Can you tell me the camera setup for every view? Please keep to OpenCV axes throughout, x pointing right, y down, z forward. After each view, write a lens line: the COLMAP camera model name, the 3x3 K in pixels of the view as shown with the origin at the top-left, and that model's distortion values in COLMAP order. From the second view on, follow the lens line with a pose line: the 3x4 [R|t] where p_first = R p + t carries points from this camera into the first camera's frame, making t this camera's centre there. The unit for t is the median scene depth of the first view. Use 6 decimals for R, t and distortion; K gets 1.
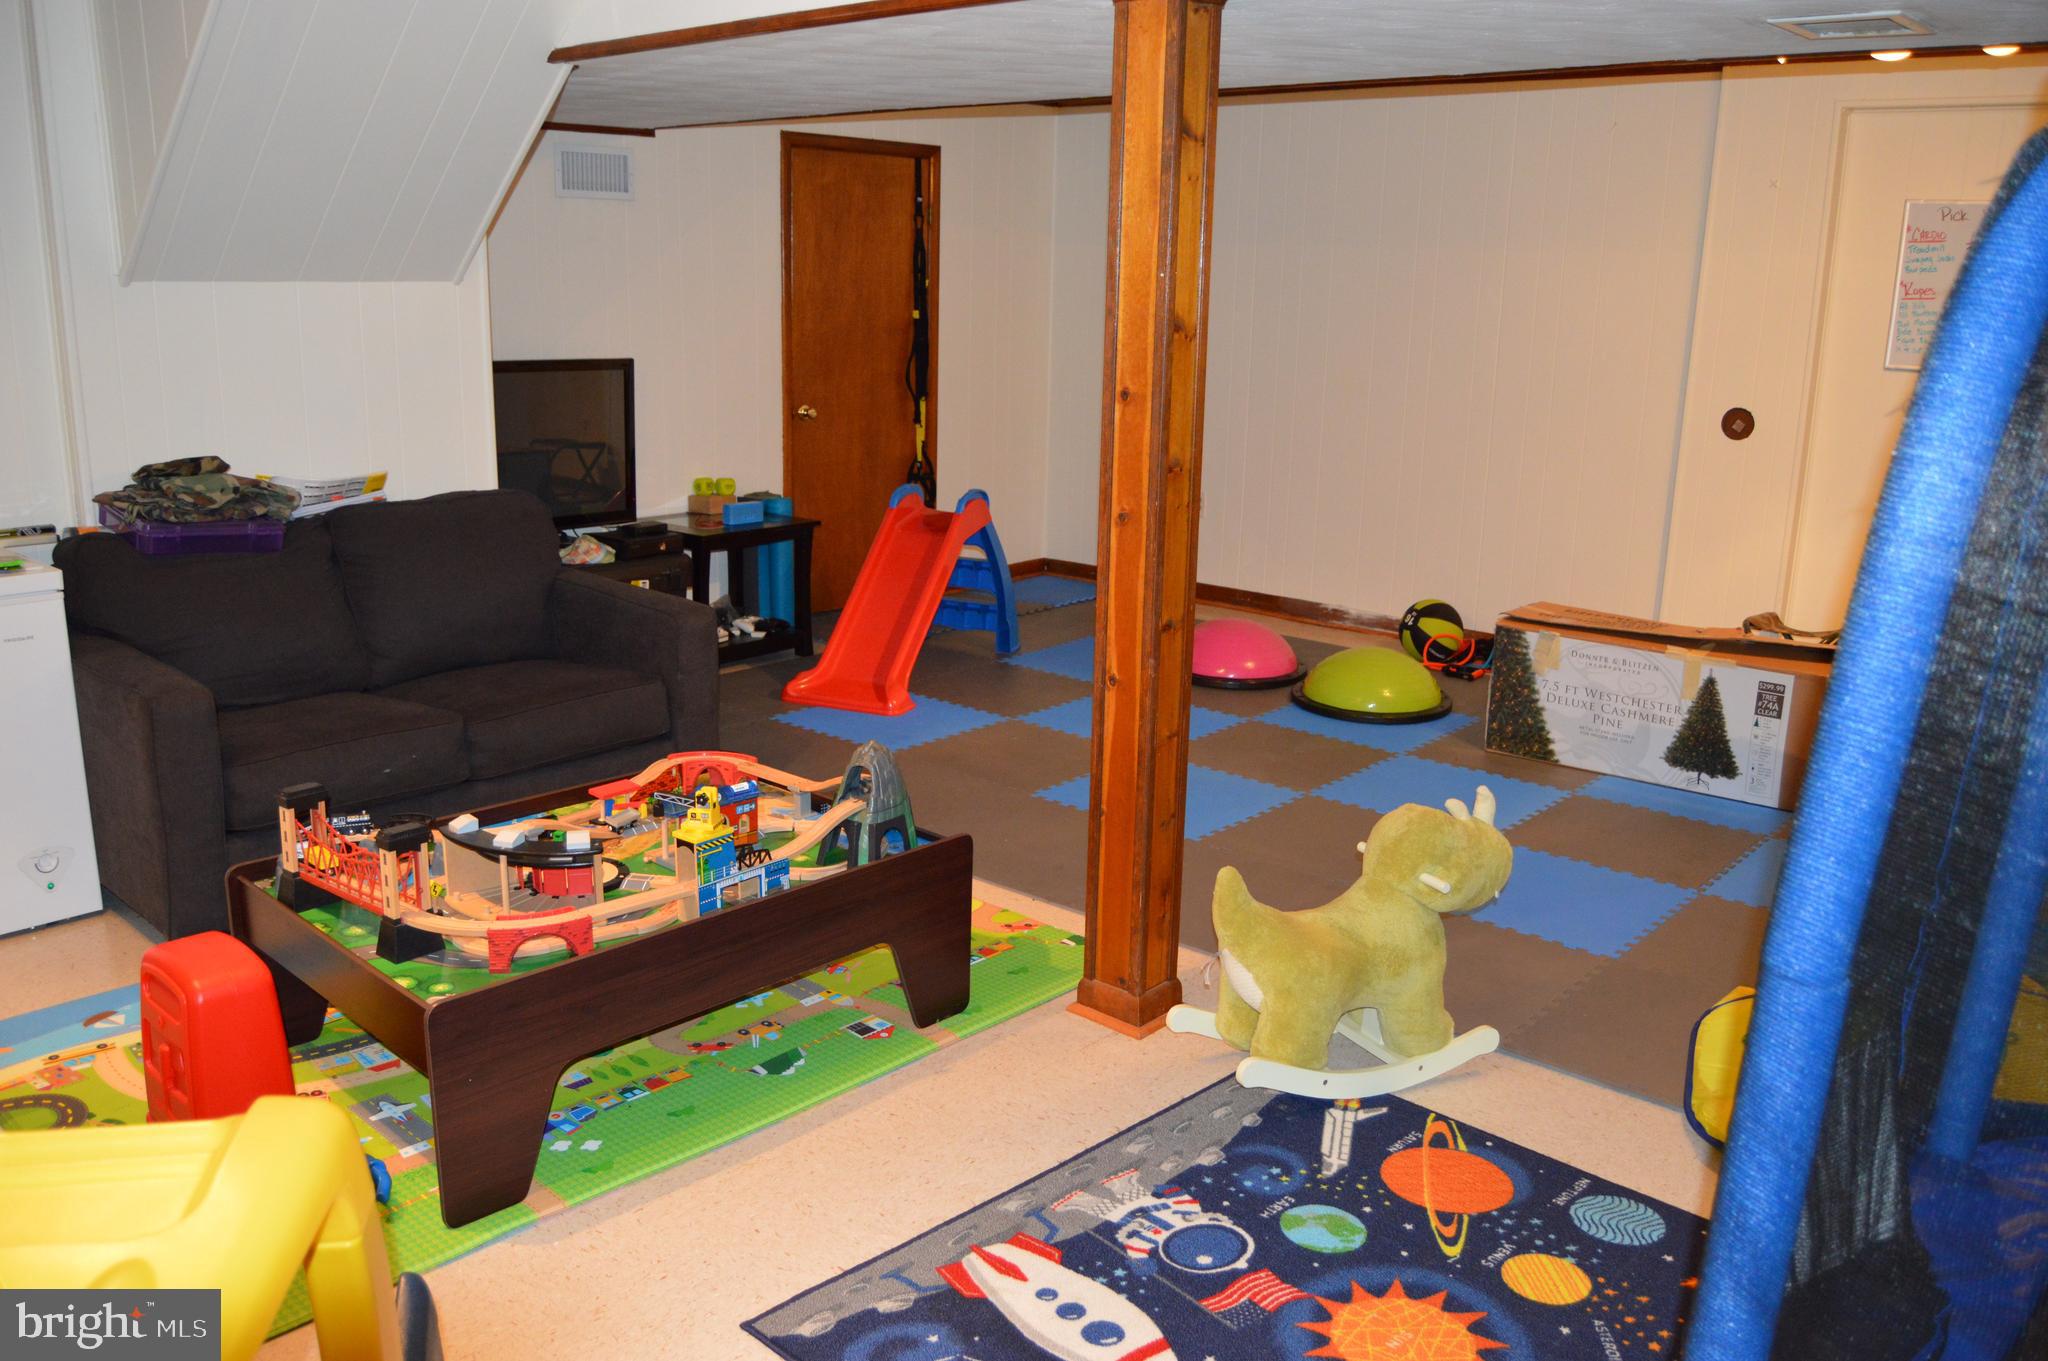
lens RADIAL K [[1627.0, 0, 1024.0], [0, 1627.0, 680.5], [0, 0, 1]] dist [-0.100183, 0.051107]
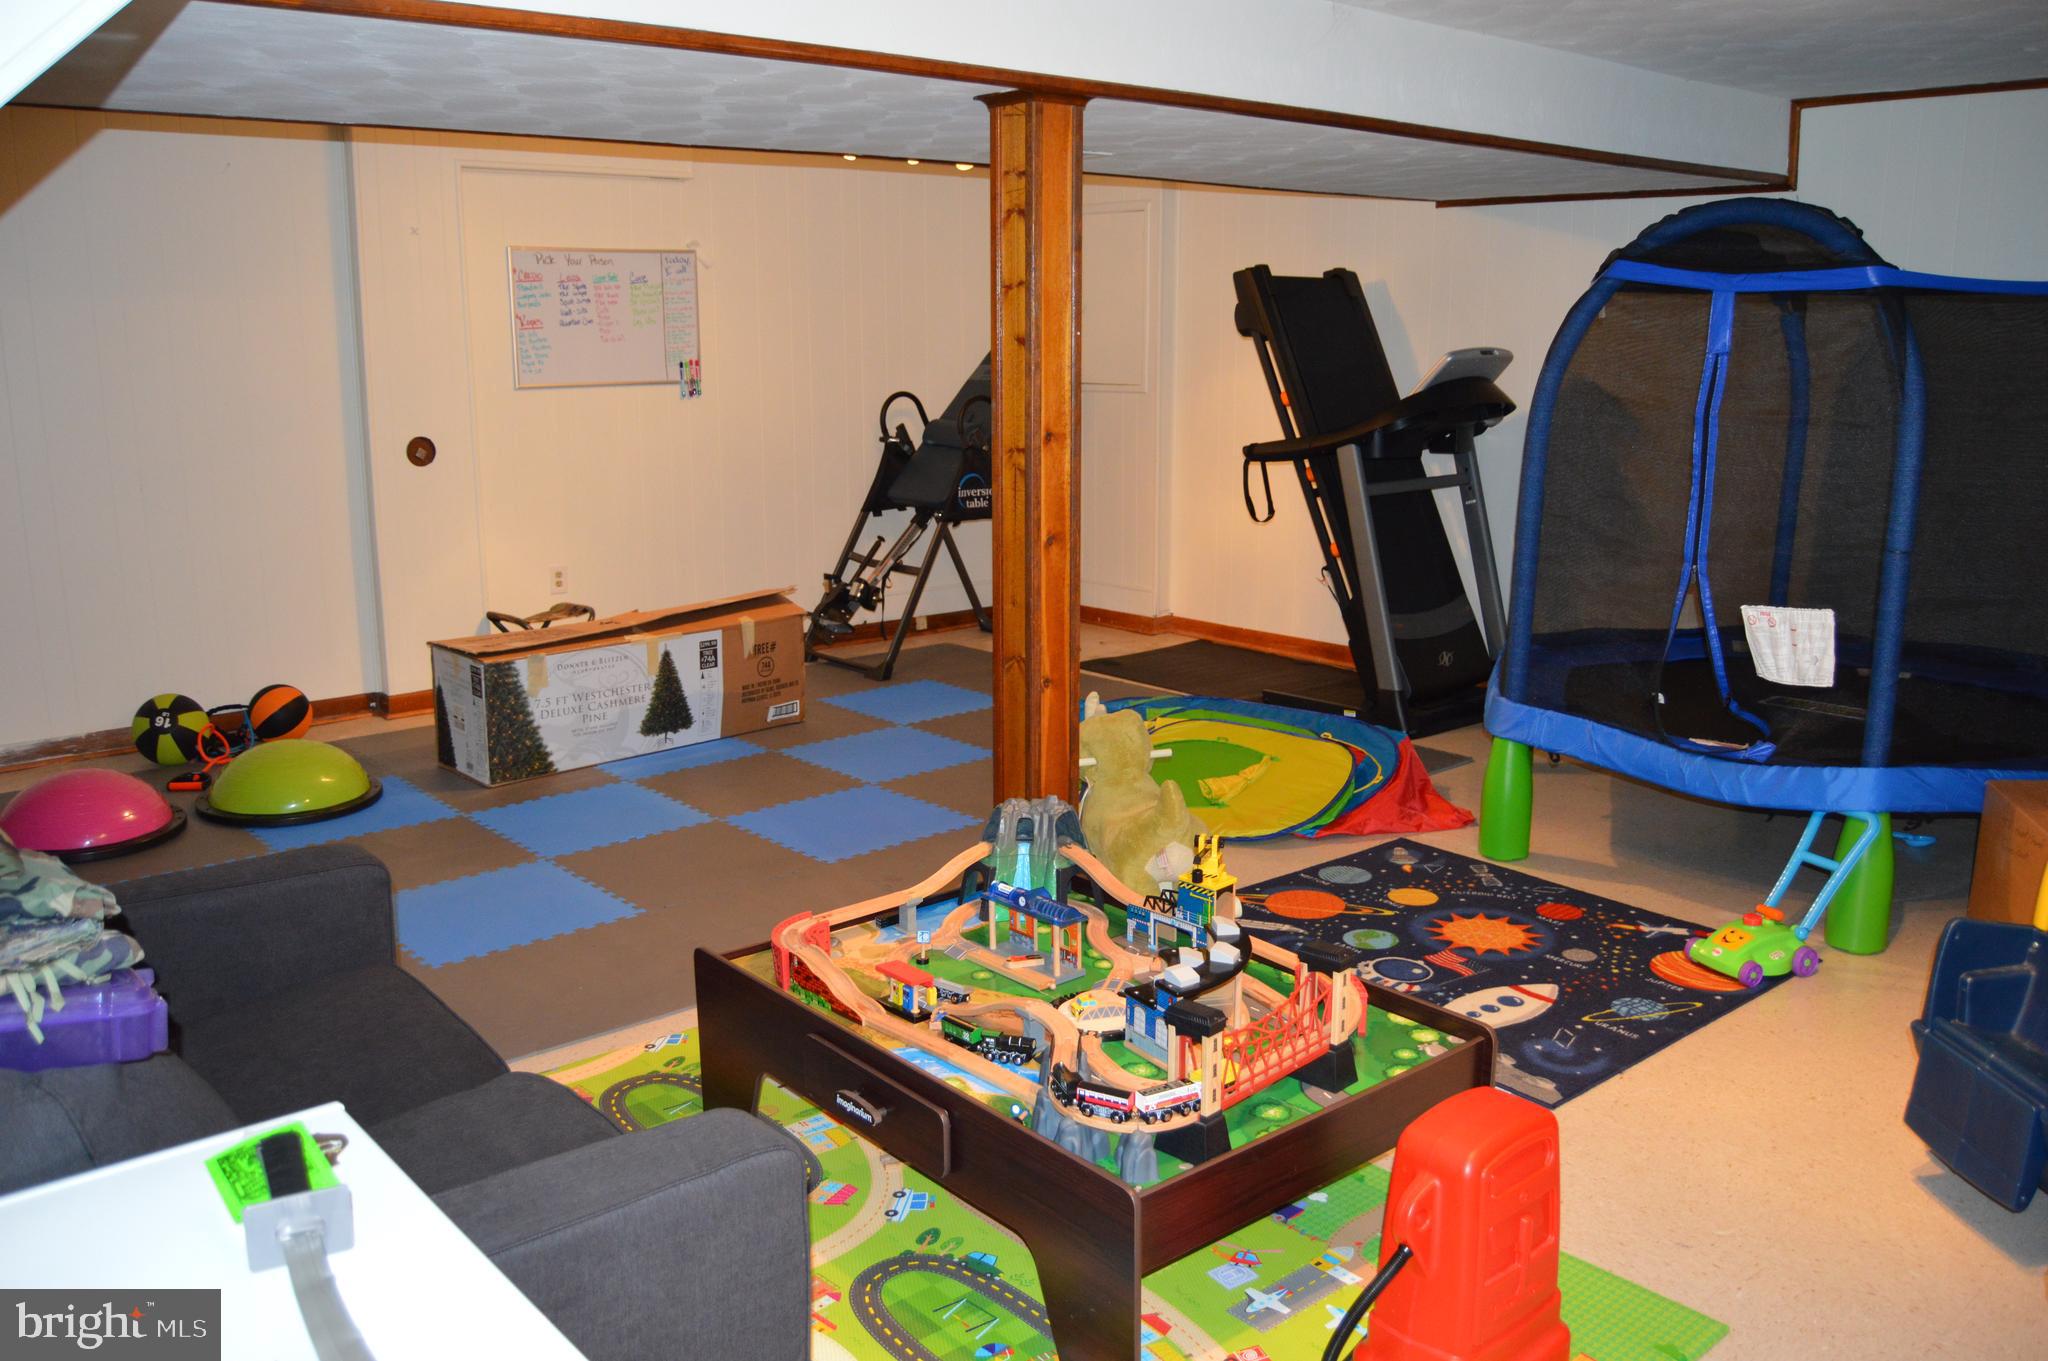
lens RADIAL K [[1627.0, 0, 1024.0], [0, 1627.0, 680.5], [0, 0, 1]] dist [-0.100183, 0.051107]
pose [[0.130345, -0.234966, 0.963224, -0.698647], [0.245155, 0.948983, 0.198317, -0.154194], [-0.960681, 0.210290, 0.181299, 0.529098]]
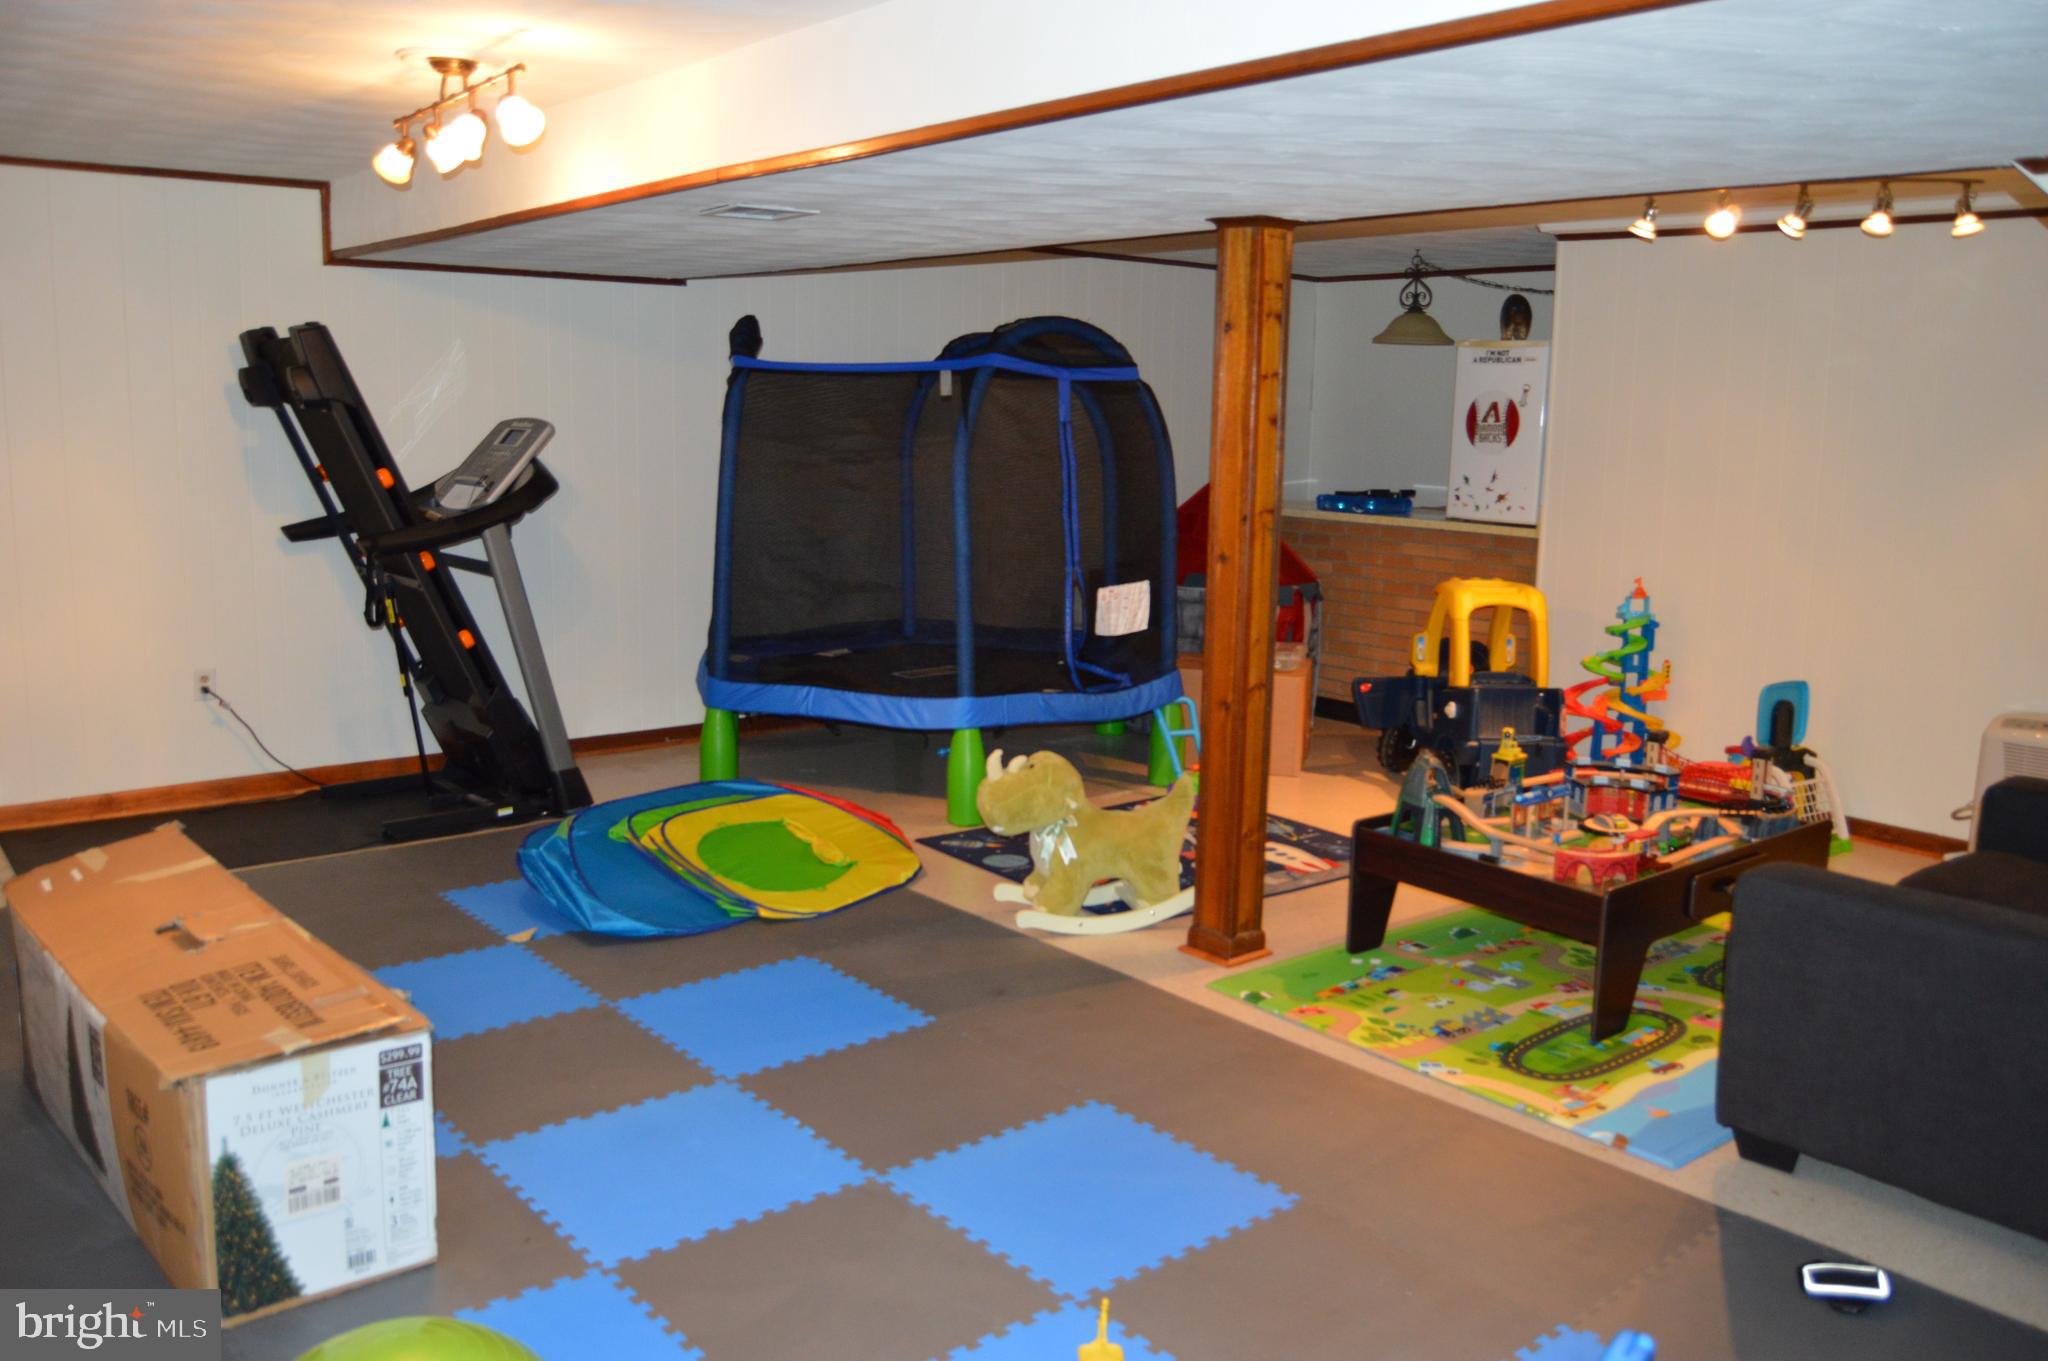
lens RADIAL K [[1627.0, 0, 1024.0], [0, 1627.0, 680.5], [0, 0, 1]] dist [-0.100183, 0.051107]
pose [[-0.986407, -0.068105, 0.149540, 0.031022], [-0.003144, 0.917719, 0.397217, -0.376051], [-0.164288, 0.391347, -0.905459, 1.508809]]
